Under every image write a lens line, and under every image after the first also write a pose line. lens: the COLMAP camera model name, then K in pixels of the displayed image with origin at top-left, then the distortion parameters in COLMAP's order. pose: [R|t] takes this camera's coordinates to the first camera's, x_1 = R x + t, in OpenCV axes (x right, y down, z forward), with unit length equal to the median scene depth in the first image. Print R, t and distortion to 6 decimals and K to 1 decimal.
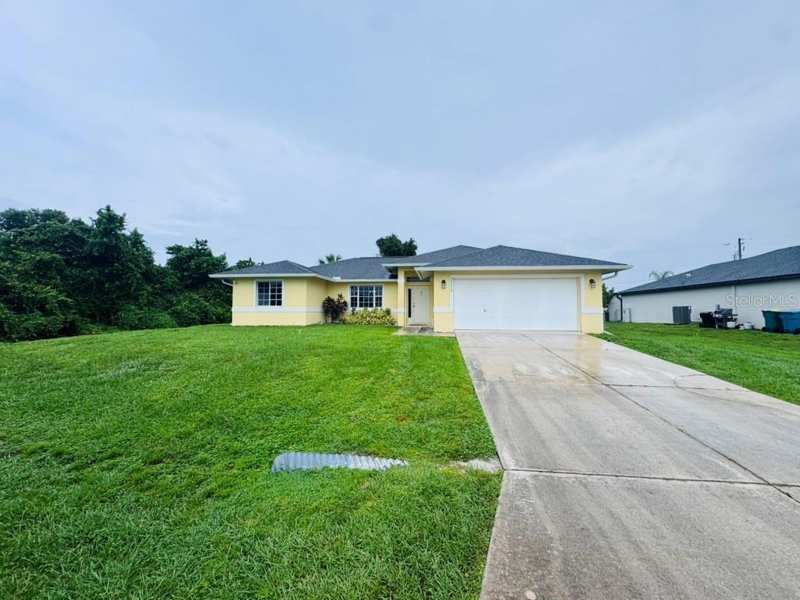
lens RADIAL K [[319.4, 0, 400.0], [0, 319.4, 300.0], [0, 0, 1]] dist [-0.000698, 0.000013]
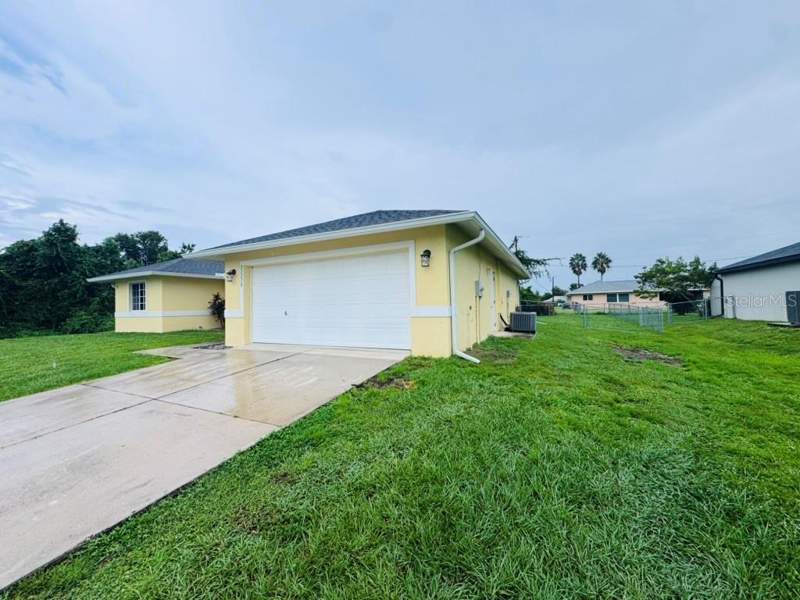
lens RADIAL K [[319.4, 0, 400.0], [0, 319.4, 300.0], [0, 0, 1]] dist [-0.000698, 0.000013]
pose [[0.943412, -0.031373, -0.330136, 0.546088], [0.038283, 0.999162, 0.014449, 0.003900], [0.329406, -0.026270, 0.943823, 0.378228]]
